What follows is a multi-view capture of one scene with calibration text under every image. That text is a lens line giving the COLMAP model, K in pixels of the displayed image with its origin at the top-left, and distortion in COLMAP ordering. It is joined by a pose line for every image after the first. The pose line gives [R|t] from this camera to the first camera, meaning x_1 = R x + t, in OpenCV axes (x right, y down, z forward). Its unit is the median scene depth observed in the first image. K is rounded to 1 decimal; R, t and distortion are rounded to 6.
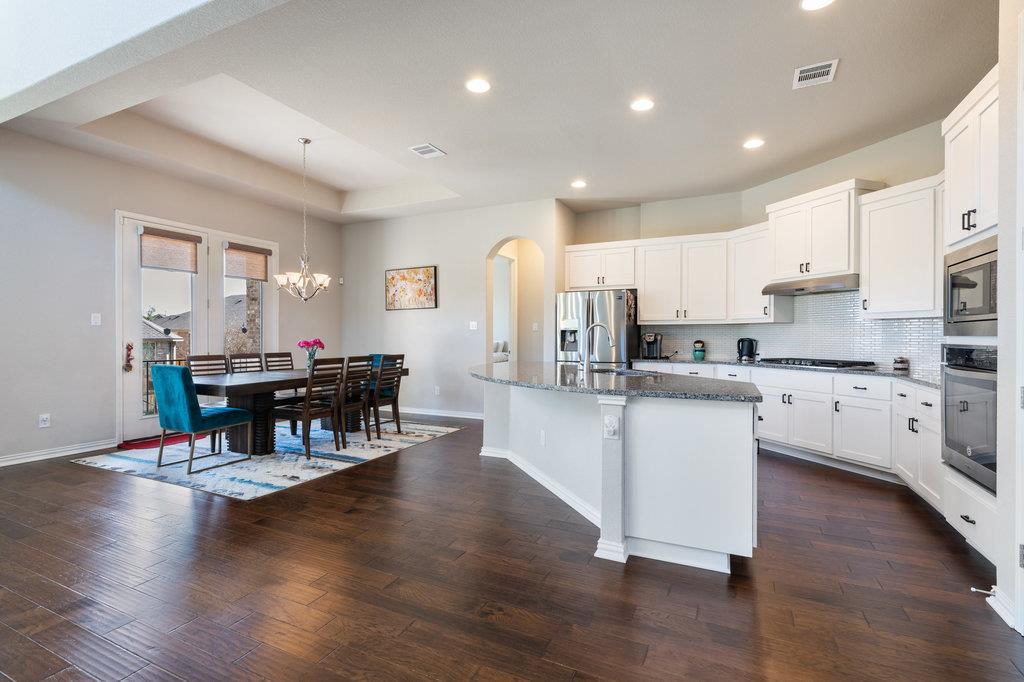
lens RADIAL K [[472.2, 0, 517.5], [0, 472.2, 341.5], [0, 0, 1]] dist [0.006630, -0.002549]
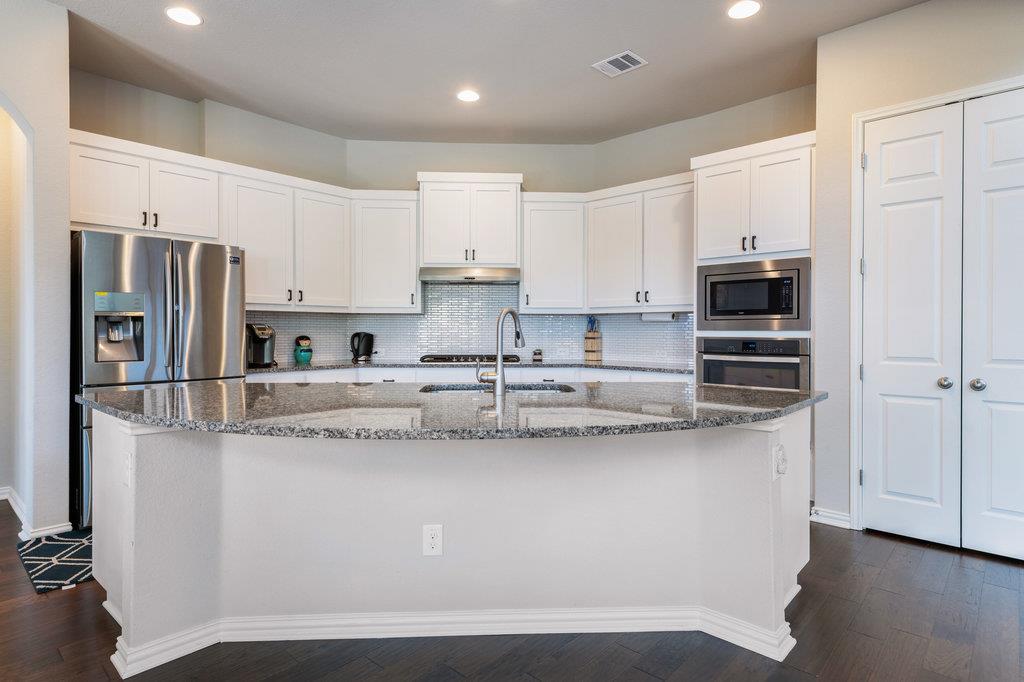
lens RADIAL K [[550.5, 0, 511.0], [0, 550.5, 335.5], [0, 0, 1]] dist [0.011017, -0.000763]
pose [[0.298982, -0.008999, 0.954216, -0.306296], [0.007909, 0.999945, 0.006952, -0.006206], [-0.954226, 0.005468, 0.299037, 0.497008]]
